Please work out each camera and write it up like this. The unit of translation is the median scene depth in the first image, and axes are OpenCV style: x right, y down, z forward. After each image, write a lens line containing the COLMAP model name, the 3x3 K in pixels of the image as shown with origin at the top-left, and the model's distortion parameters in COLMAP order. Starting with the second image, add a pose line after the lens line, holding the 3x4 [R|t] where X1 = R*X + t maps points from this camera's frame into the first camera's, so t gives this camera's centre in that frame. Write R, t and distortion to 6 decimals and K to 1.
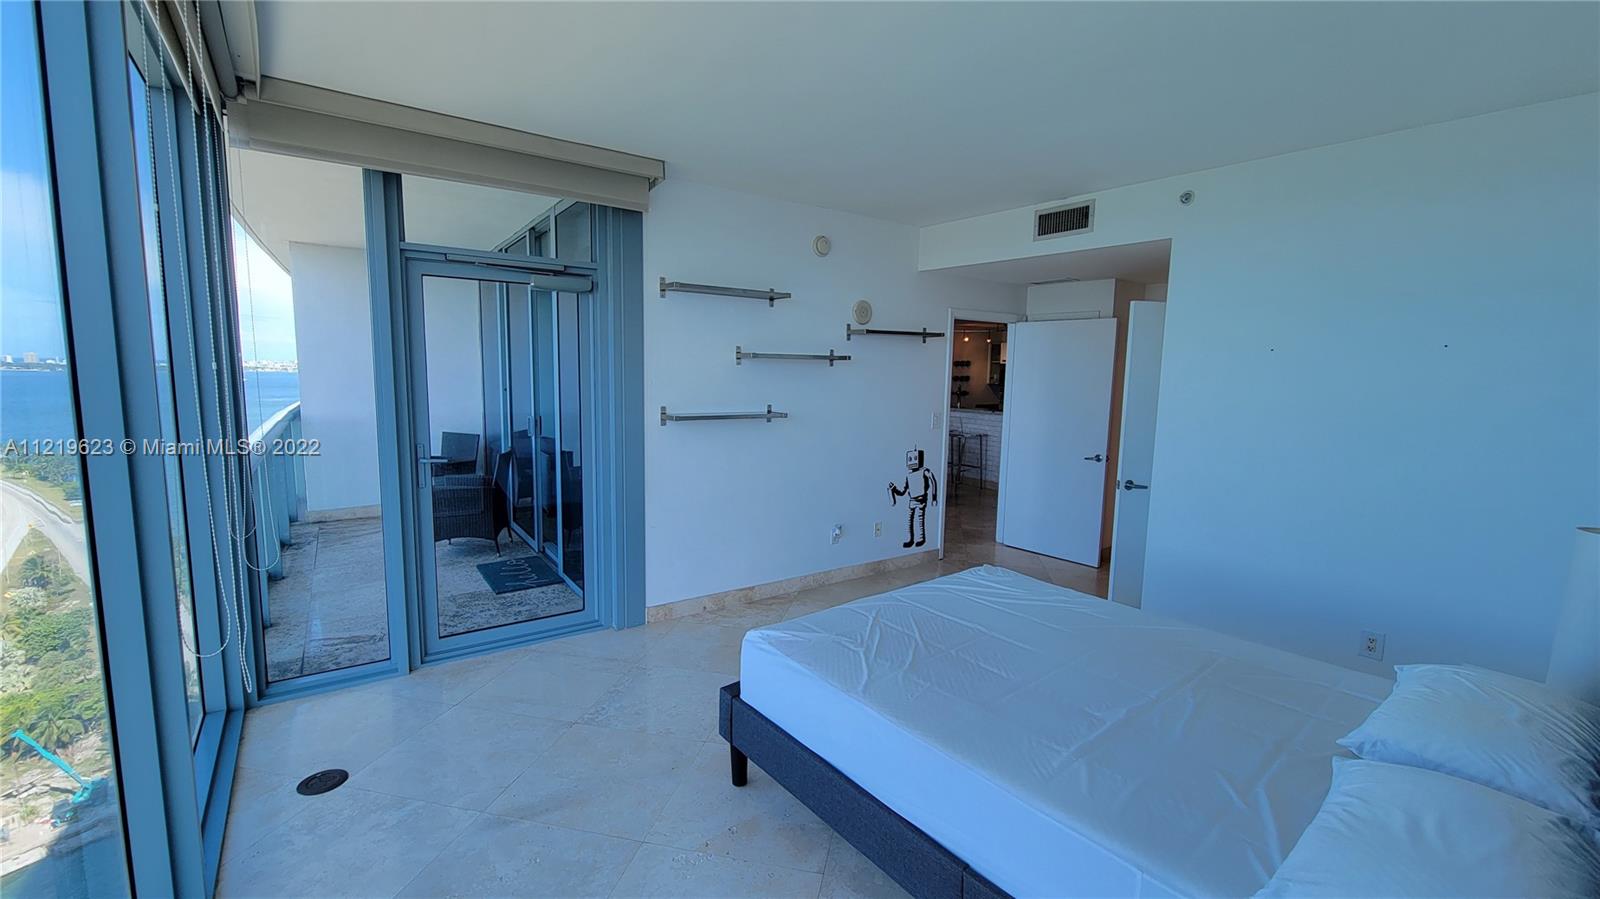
lens RADIAL K [[657.2, 0, 793.4], [0, 657.2, 448.2], [0, 0, 1]] dist [0.004402, -0.003468]
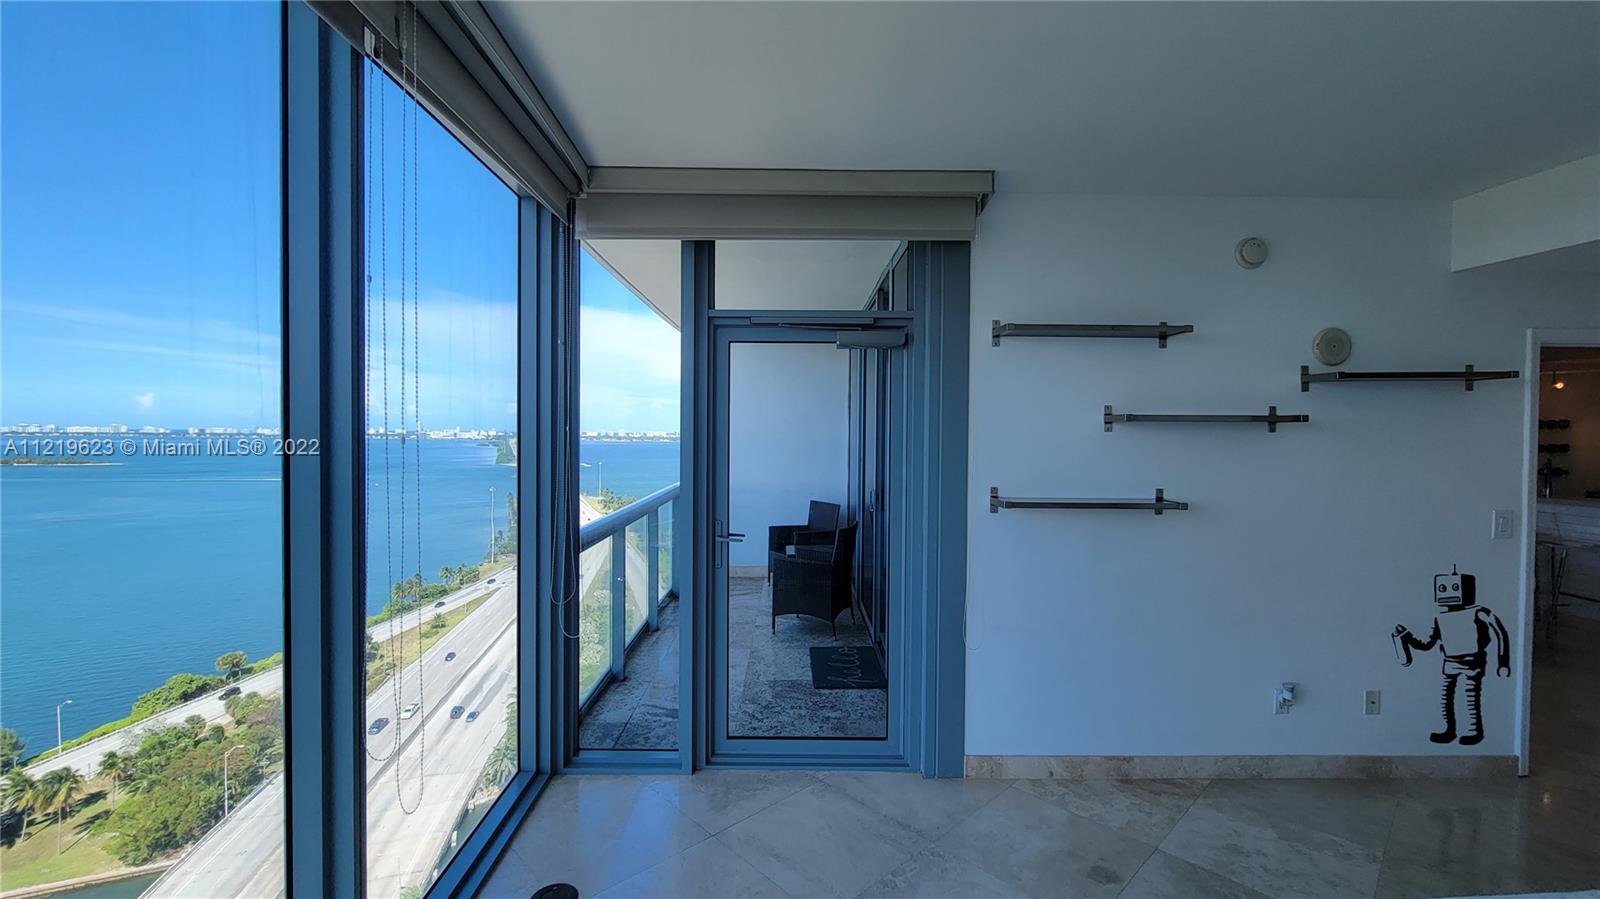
lens RADIAL K [[657.2, 0, 793.4], [0, 657.2, 448.2], [0, 0, 1]] dist [0.004402, -0.003468]
pose [[0.826087, -0.000108, -0.563543, 0.035895], [-0.058510, 0.994579, -0.085959, -0.028435], [0.560497, 0.103982, 0.821602, 0.230083]]
